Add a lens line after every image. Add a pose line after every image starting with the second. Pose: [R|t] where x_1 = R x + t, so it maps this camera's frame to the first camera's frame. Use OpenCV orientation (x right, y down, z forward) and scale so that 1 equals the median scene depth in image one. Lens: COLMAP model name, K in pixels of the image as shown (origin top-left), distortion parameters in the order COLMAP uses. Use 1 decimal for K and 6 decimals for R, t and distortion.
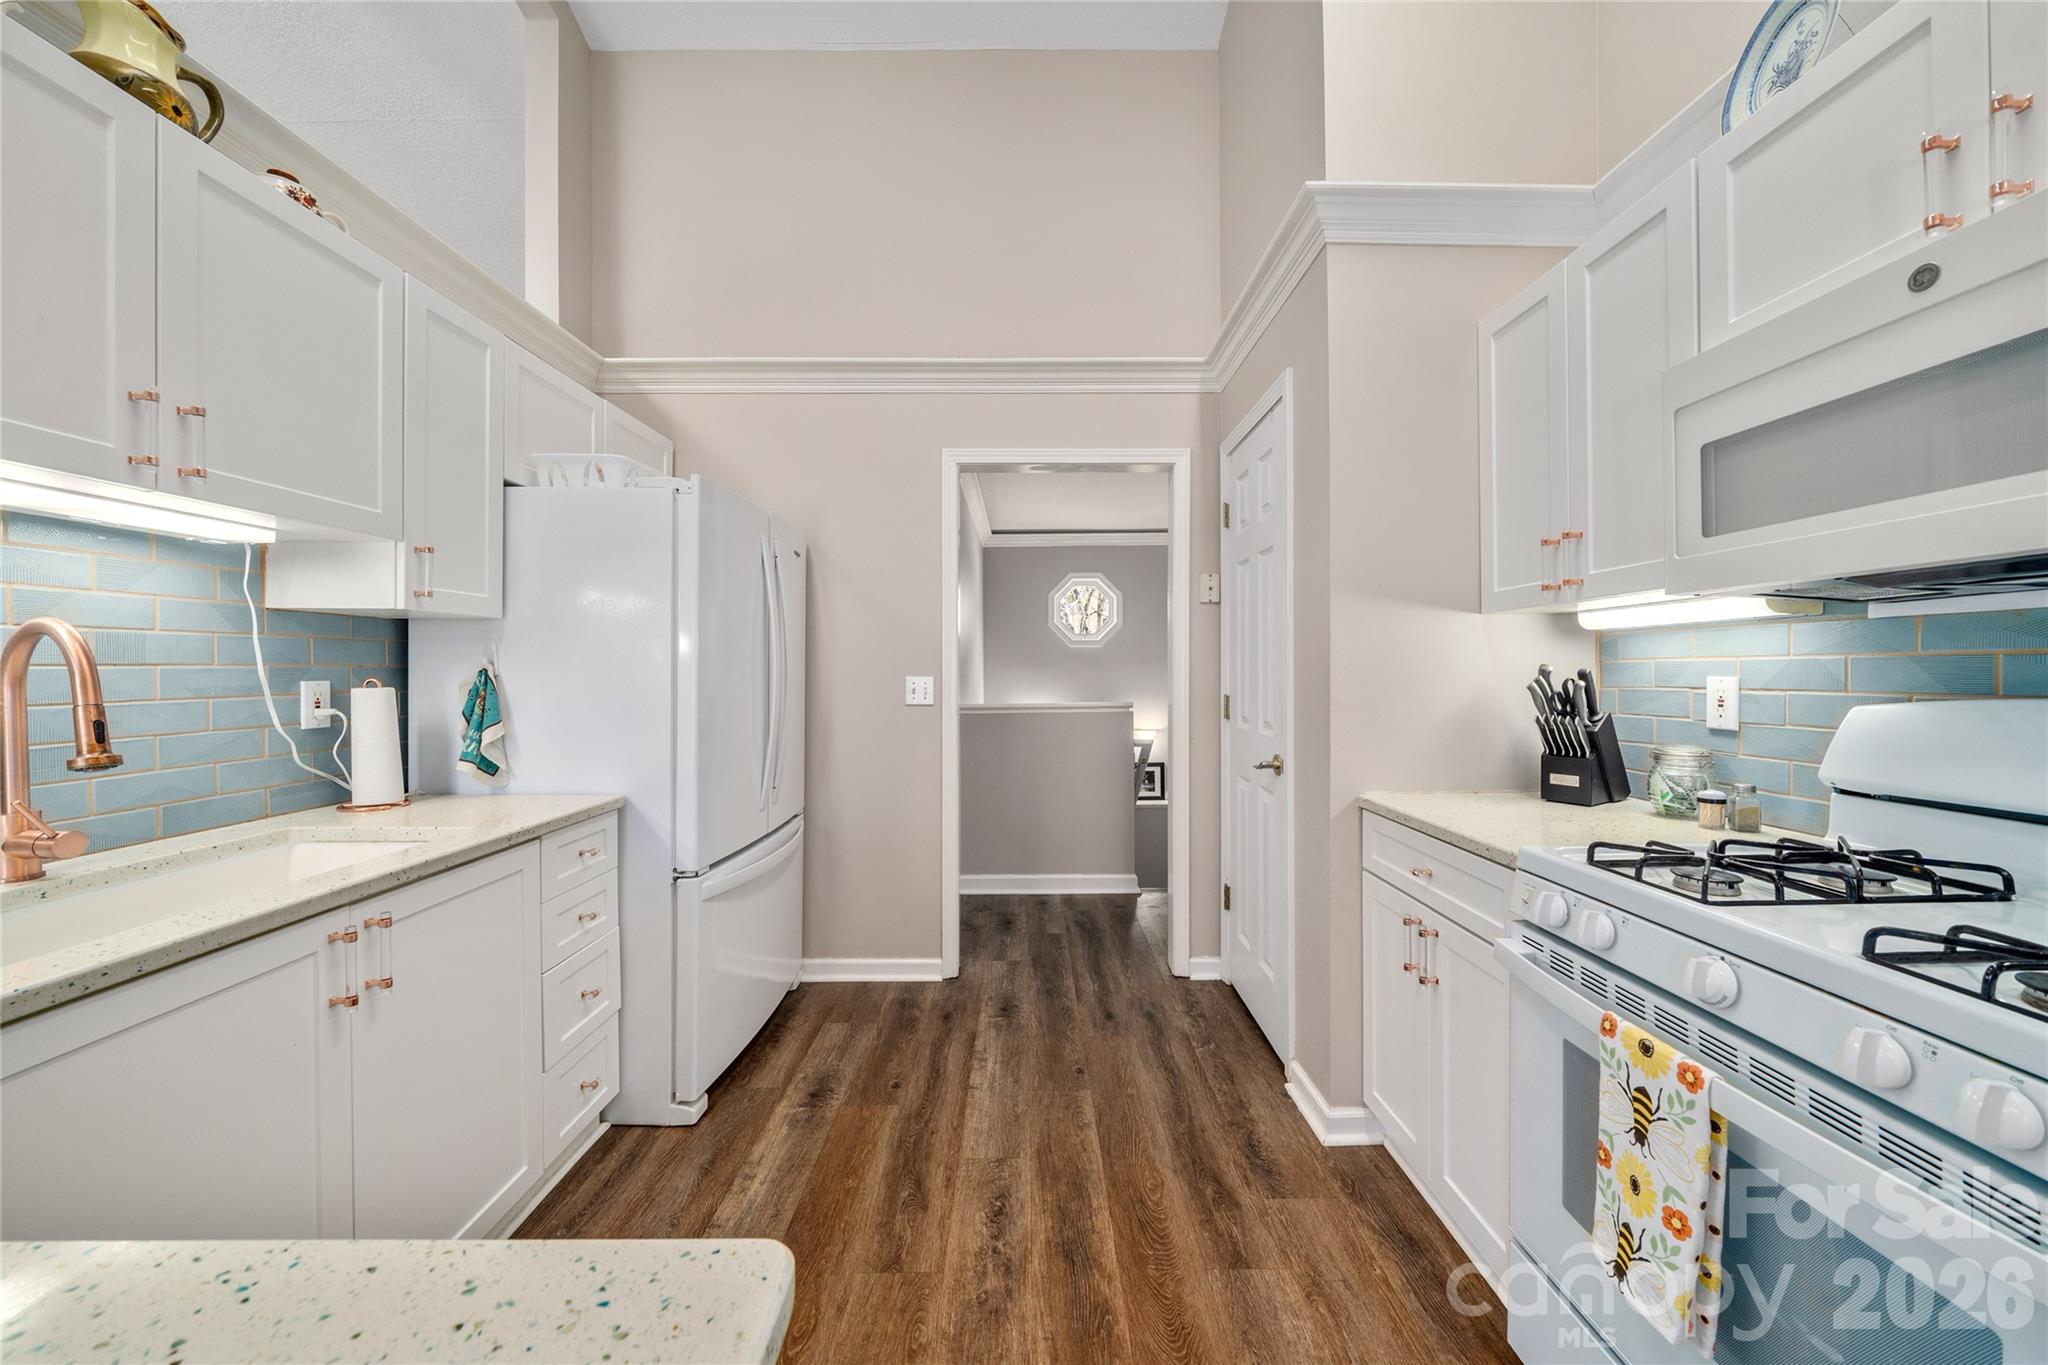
lens RADIAL K [[715.4, 0, 1009.1], [0, 715.4, 671.7], [0, 0, 1]] dist [-0.011144, 0.000224]
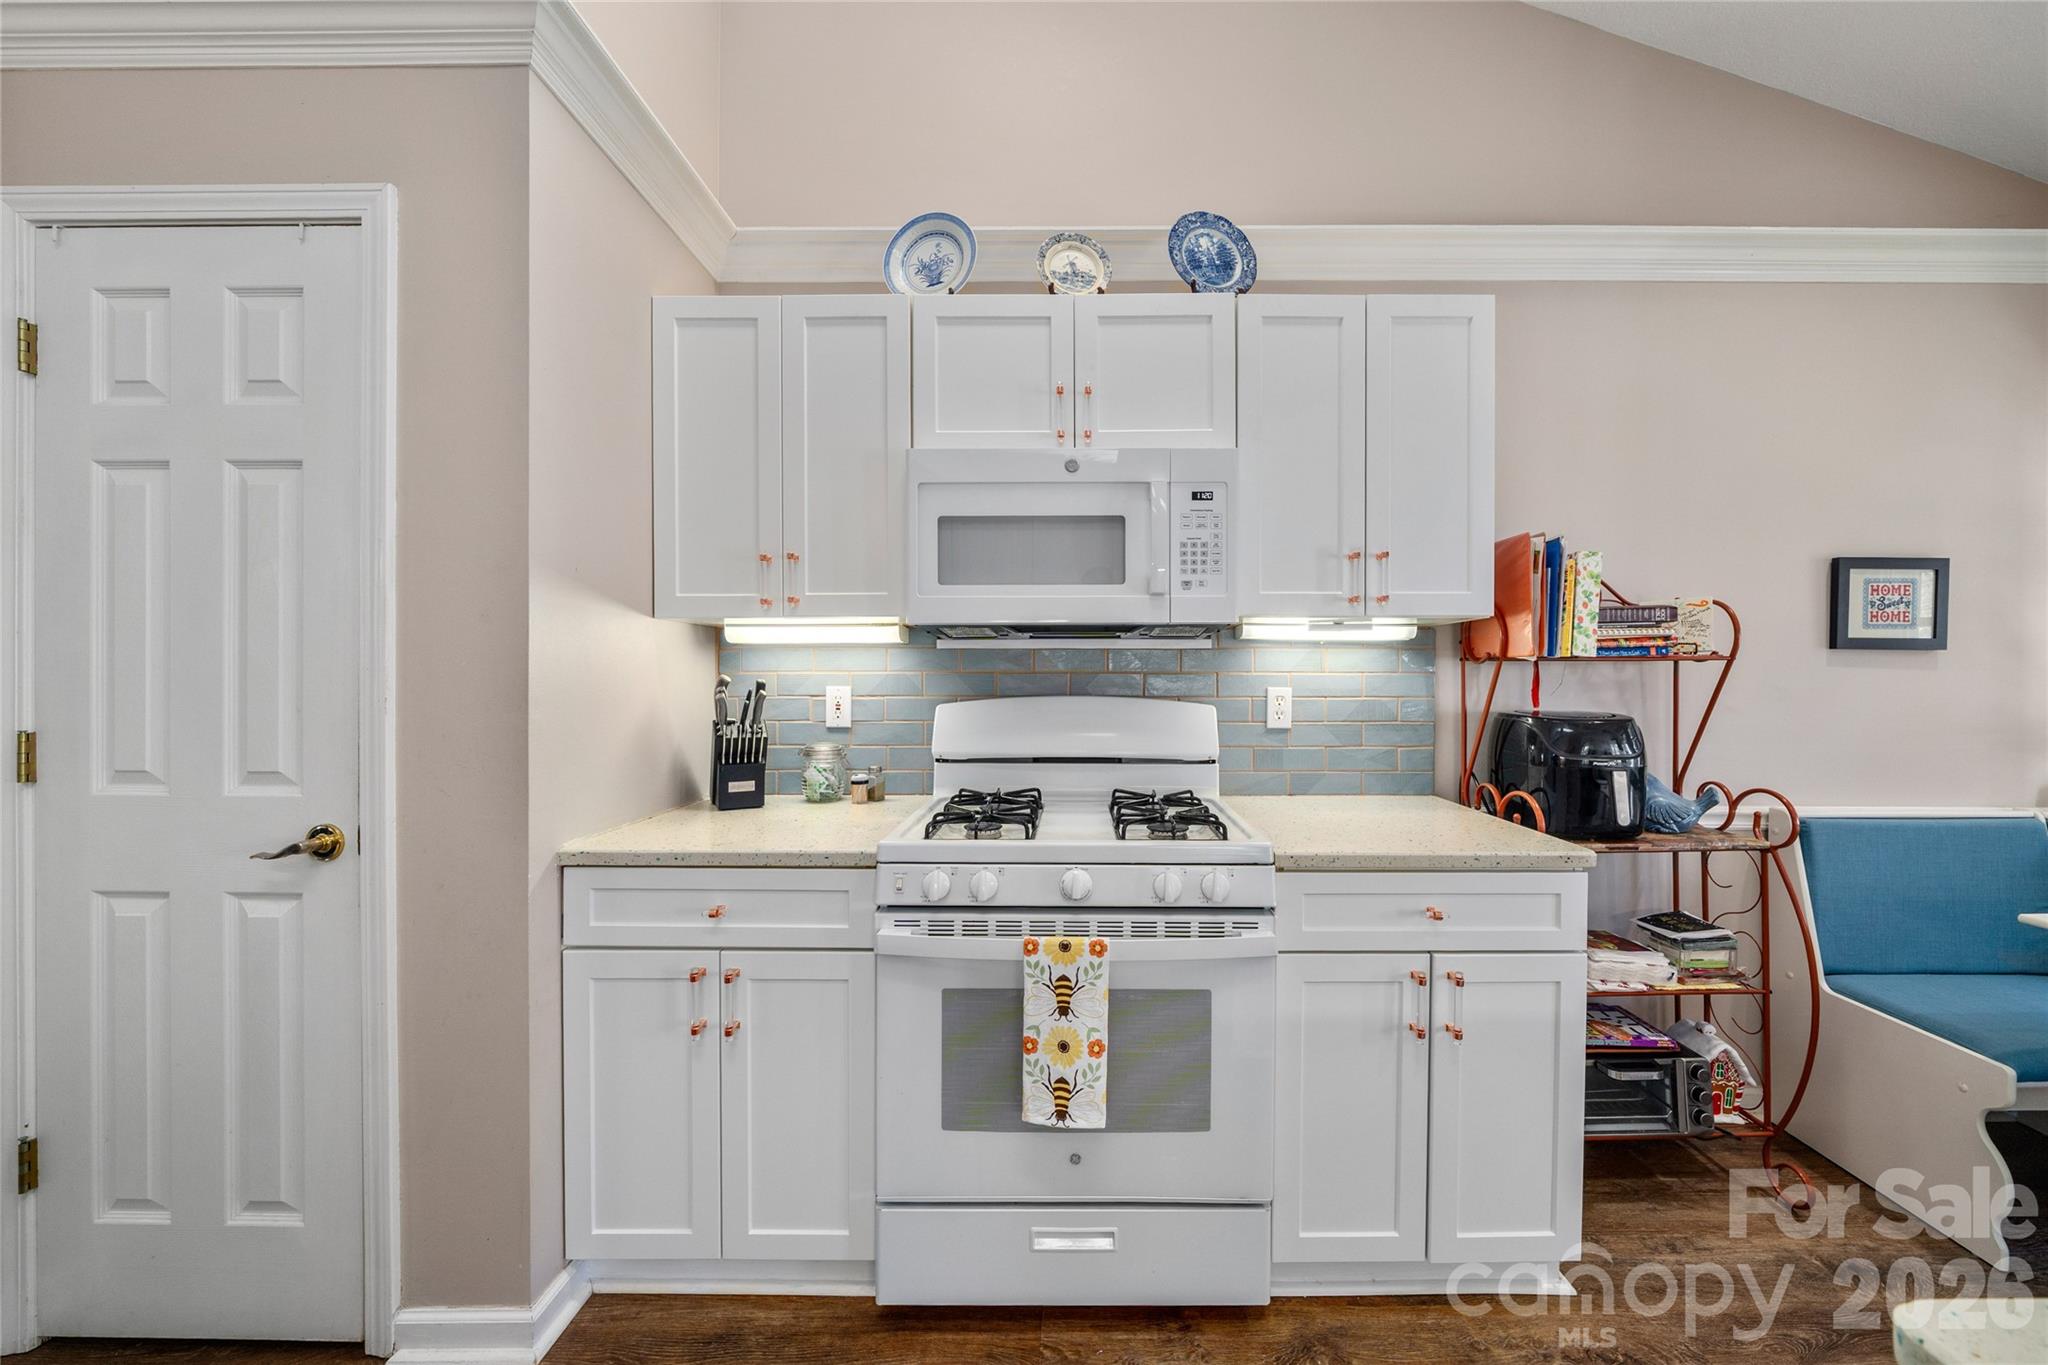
lens RADIAL K [[724.2, 0, 1099.2], [0, 724.2, 683.3], [0, 0, 1]] dist [-0.001112, -0.000137]
pose [[-0.022246, -0.001410, 0.999752, -0.333072], [-0.002240, 0.999997, 0.001361, -0.001760], [-0.999750, -0.002209, -0.022249, 0.567018]]
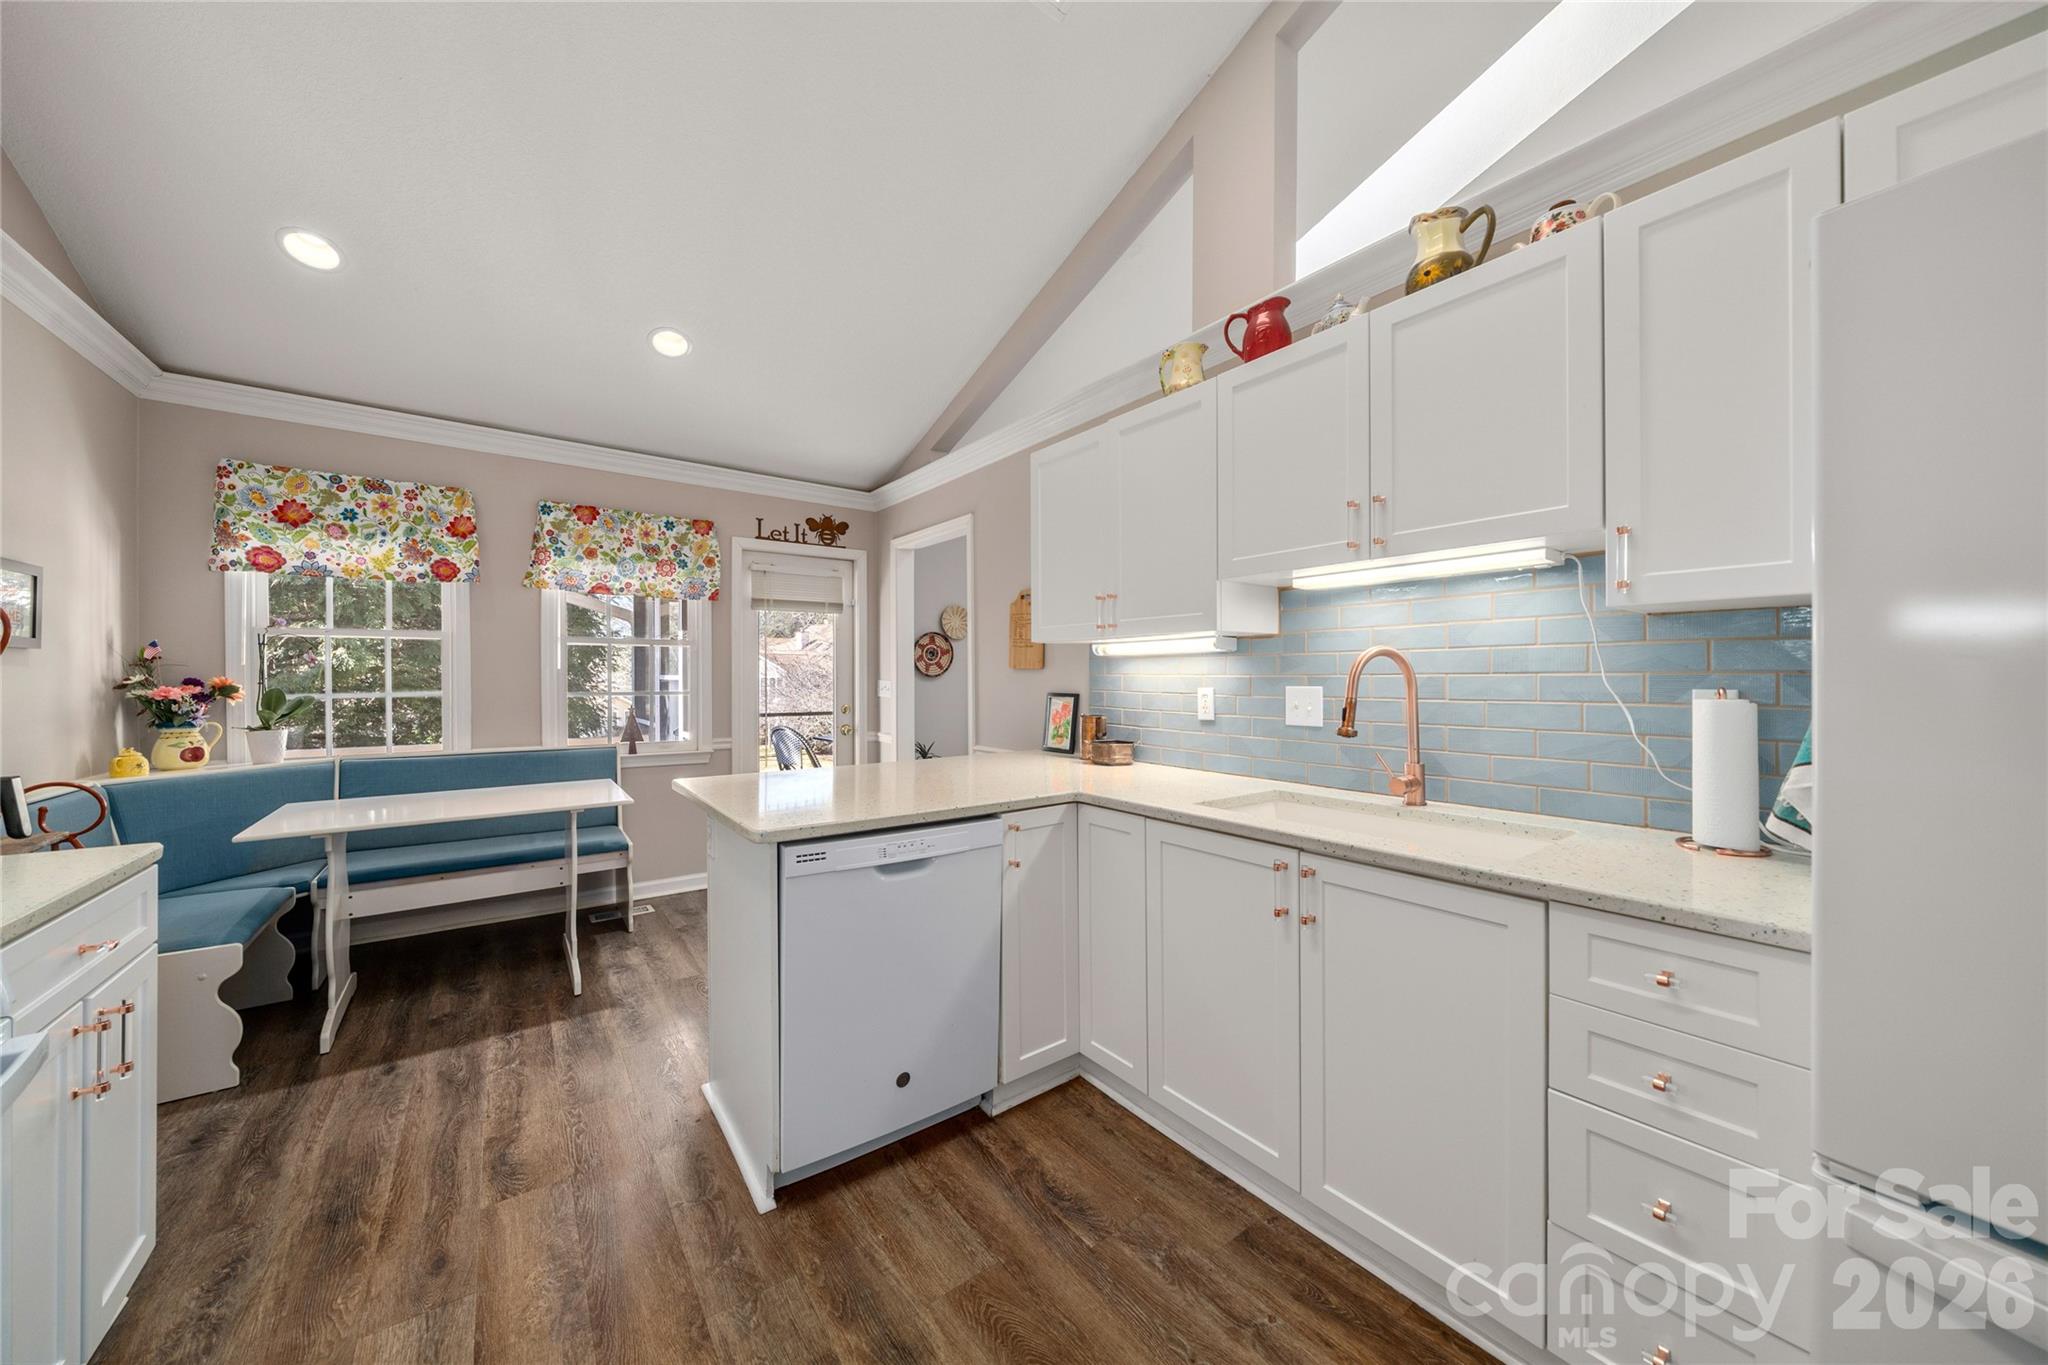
lens RADIAL K [[721.0, 0, 1043.8], [0, 721.0, 681.5], [0, 0, 1]] dist [-0.007644, 0.000217]
pose [[-0.782692, 0.008493, -0.622351, 0.240906], [0.002481, 0.999942, 0.010526, -0.008063], [0.622404, 0.006695, -0.782668, 1.377142]]
